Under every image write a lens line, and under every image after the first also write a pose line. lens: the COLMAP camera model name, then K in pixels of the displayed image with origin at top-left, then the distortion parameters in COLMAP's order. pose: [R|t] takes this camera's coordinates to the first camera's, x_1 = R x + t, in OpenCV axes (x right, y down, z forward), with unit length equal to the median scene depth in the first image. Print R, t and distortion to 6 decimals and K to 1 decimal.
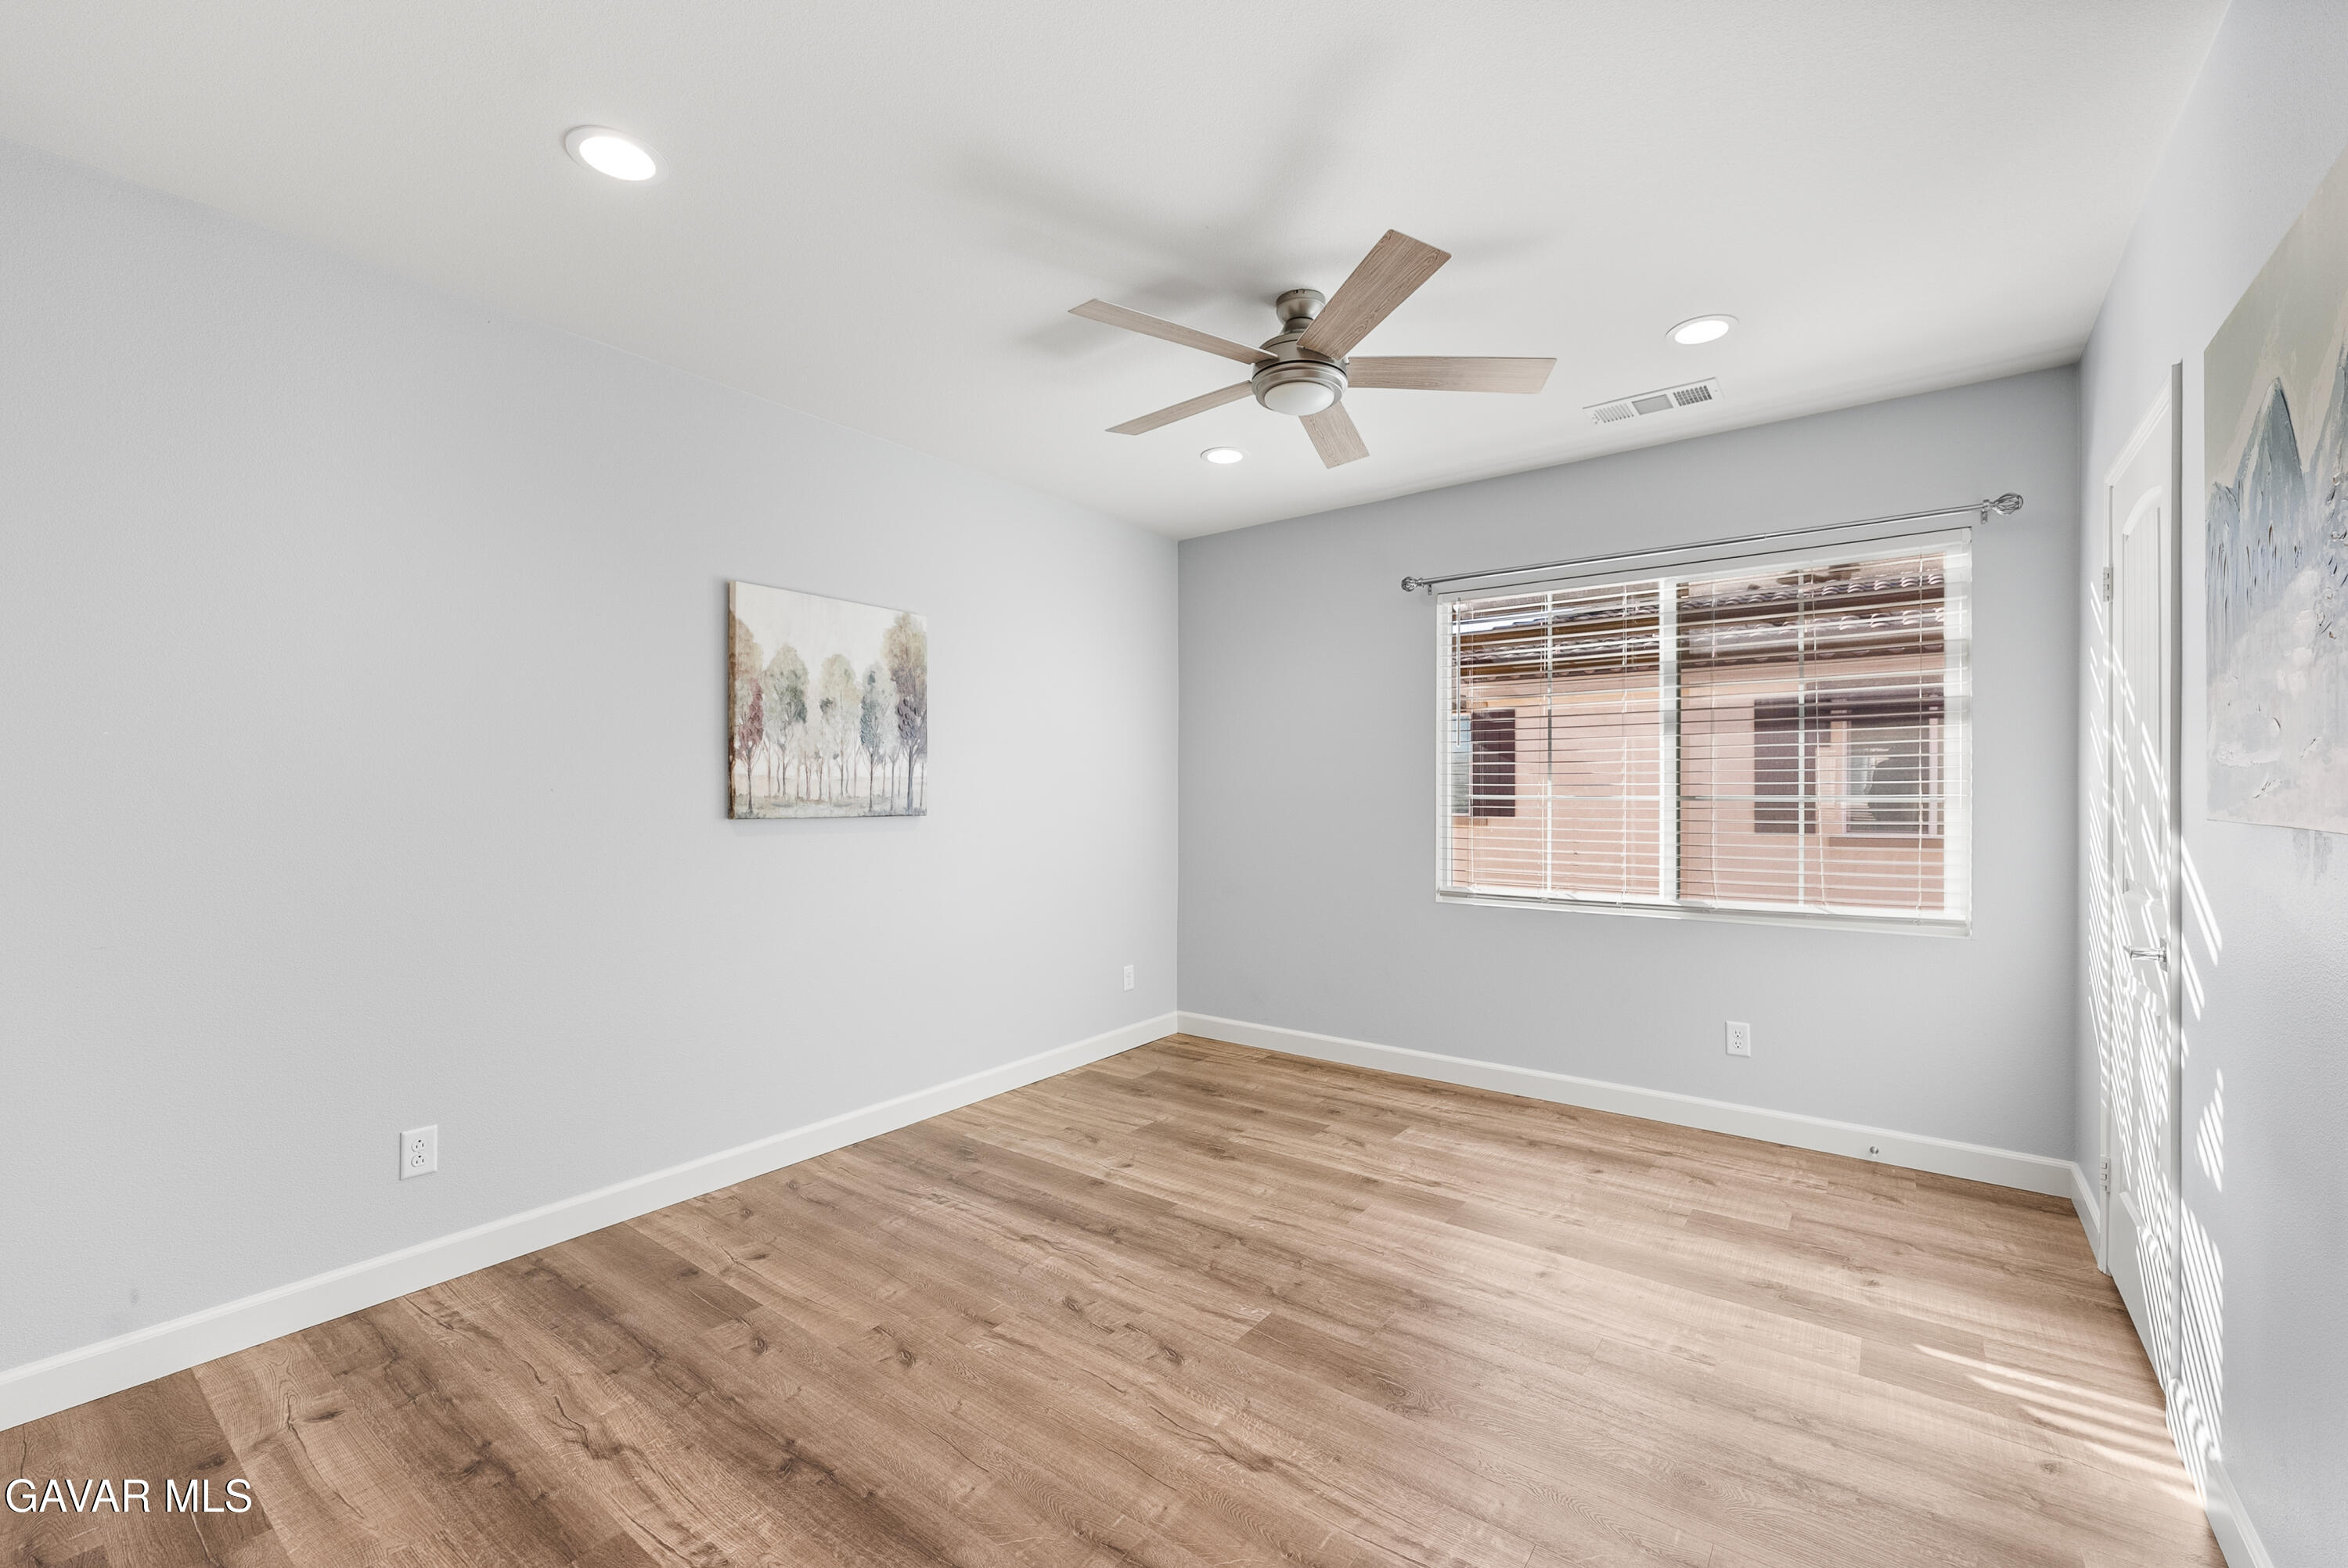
lens RADIAL K [[939.0, 0, 1185.3], [0, 939.0, 781.3], [0, 0, 1]] dist [-0.001037, 0.000127]
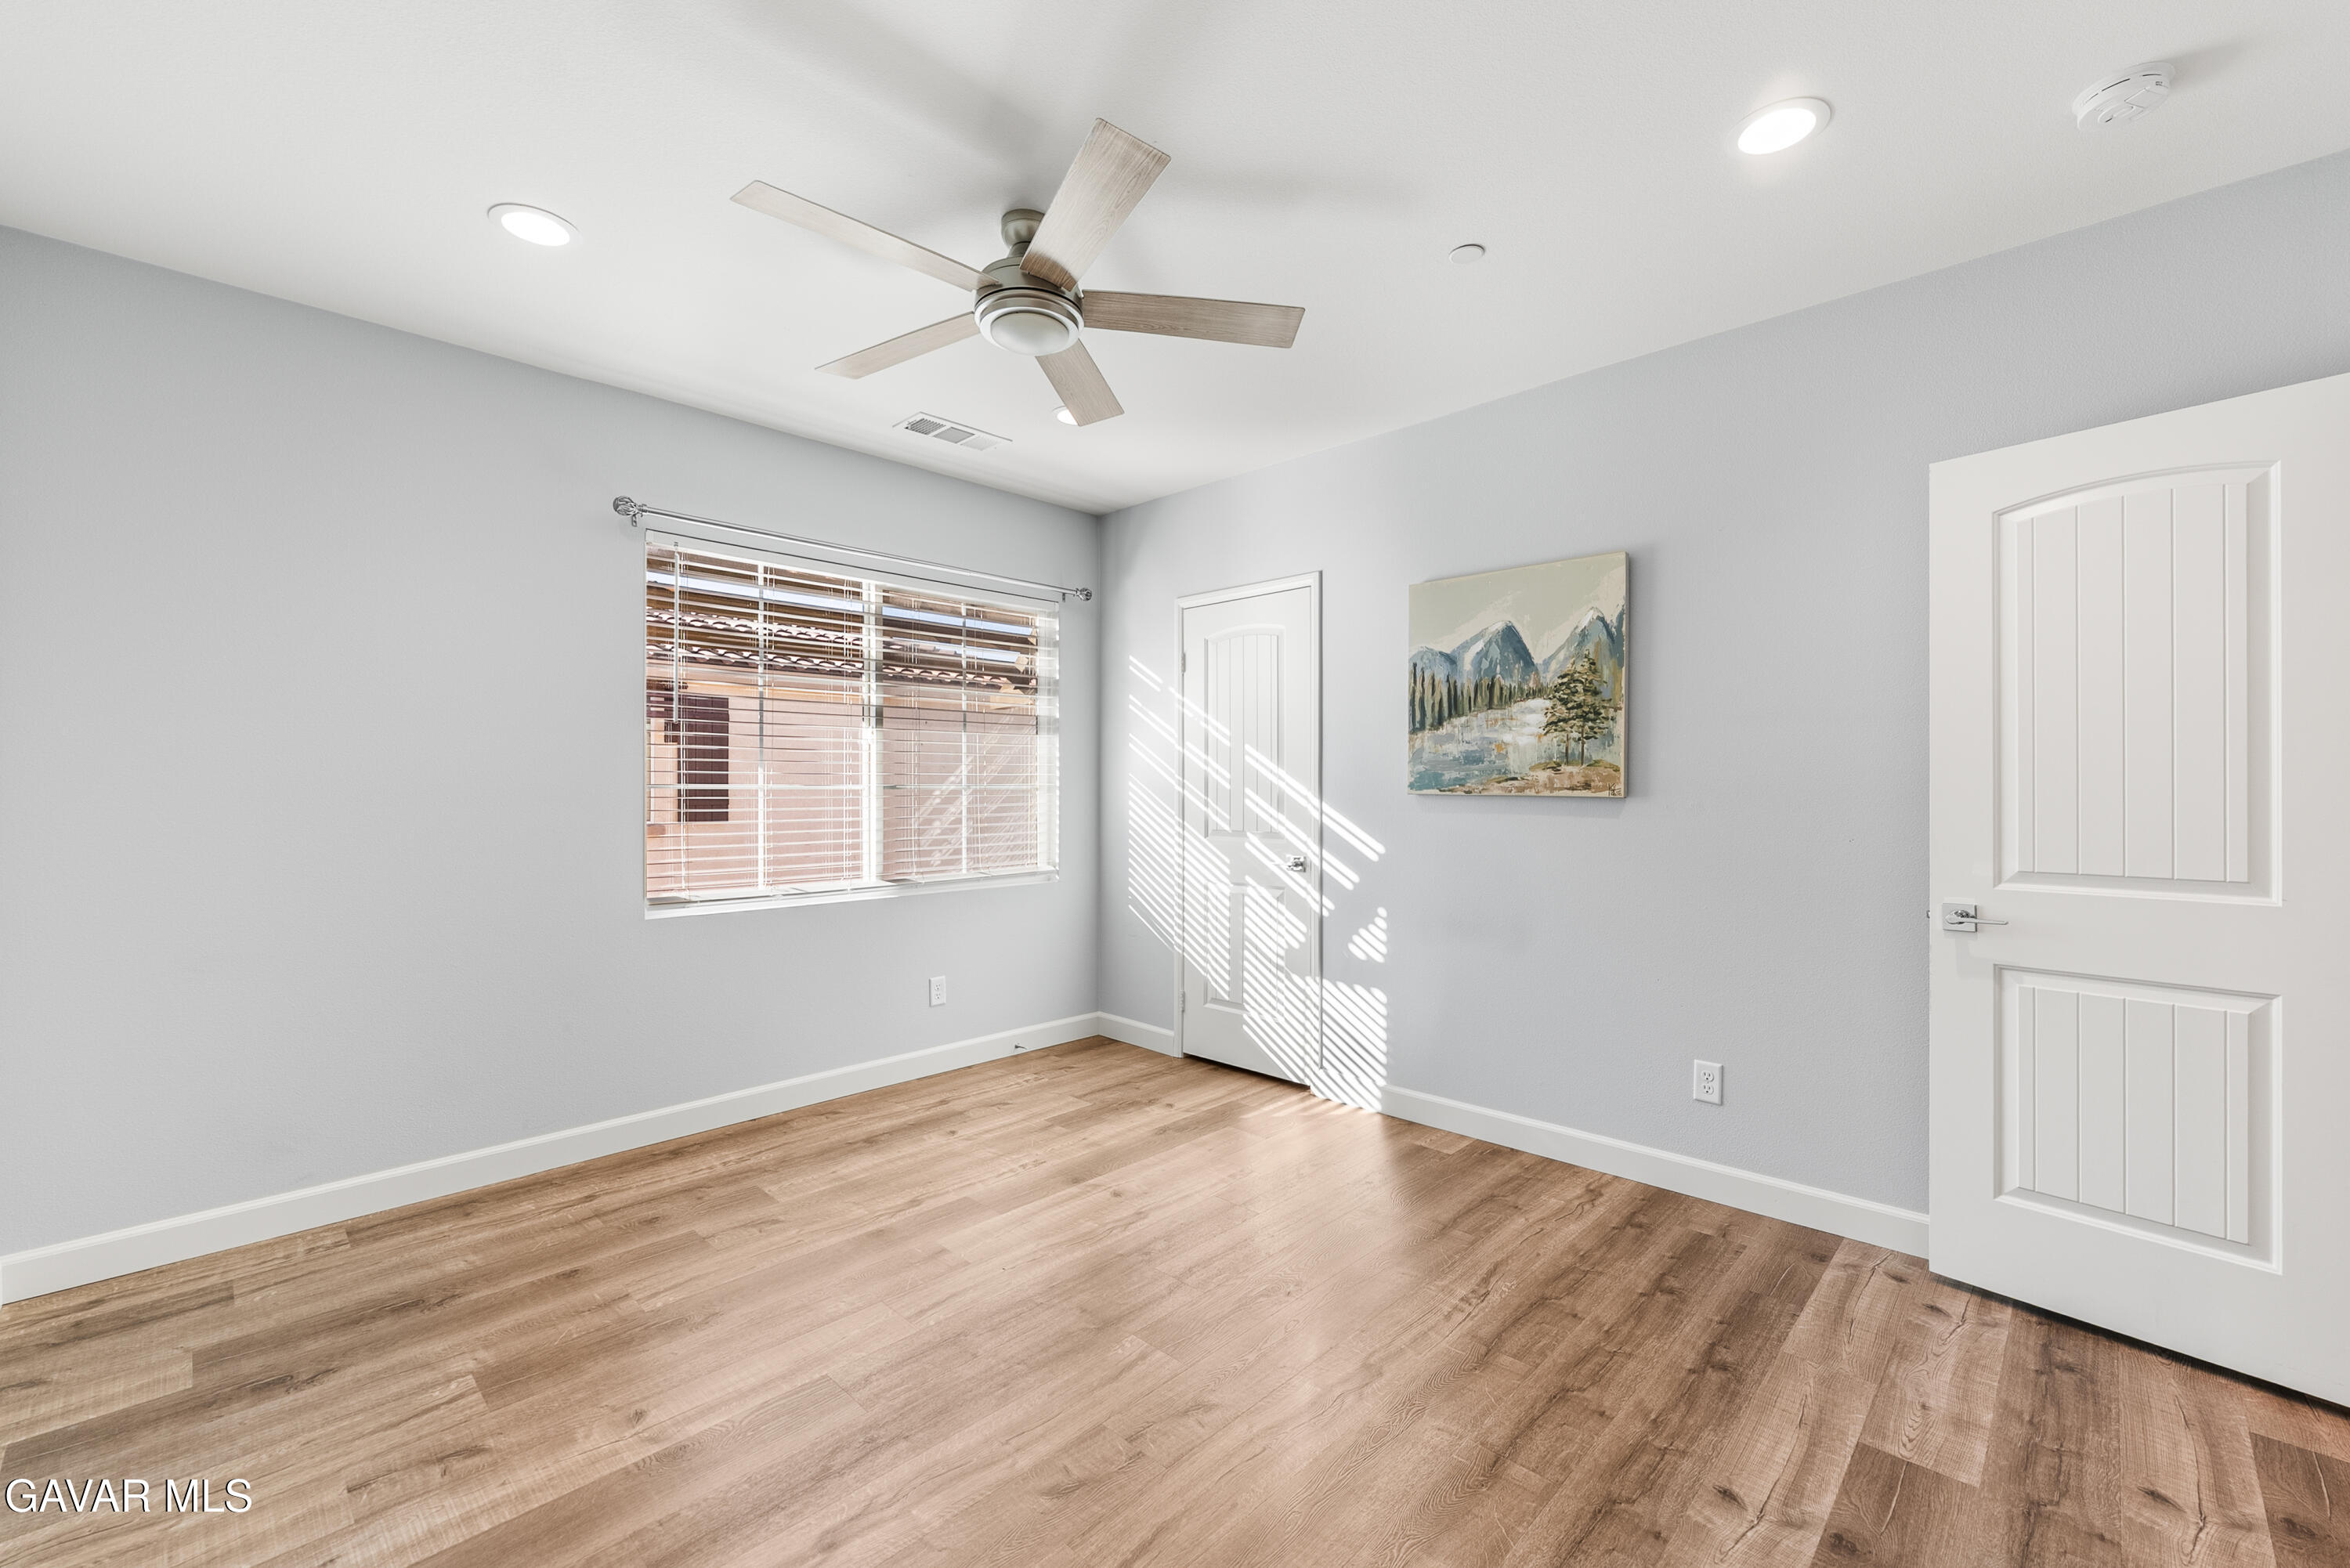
lens RADIAL K [[939.9, 0, 1186.4], [0, 939.9, 781.3], [0, 0, 1]] dist [-0.001037, 0.000127]
pose [[0.149137, 0.003079, 0.988812, -0.539261], [-0.013535, 0.999908, -0.001072, 0.008708], [-0.988724, -0.013224, 0.149165, 0.528305]]
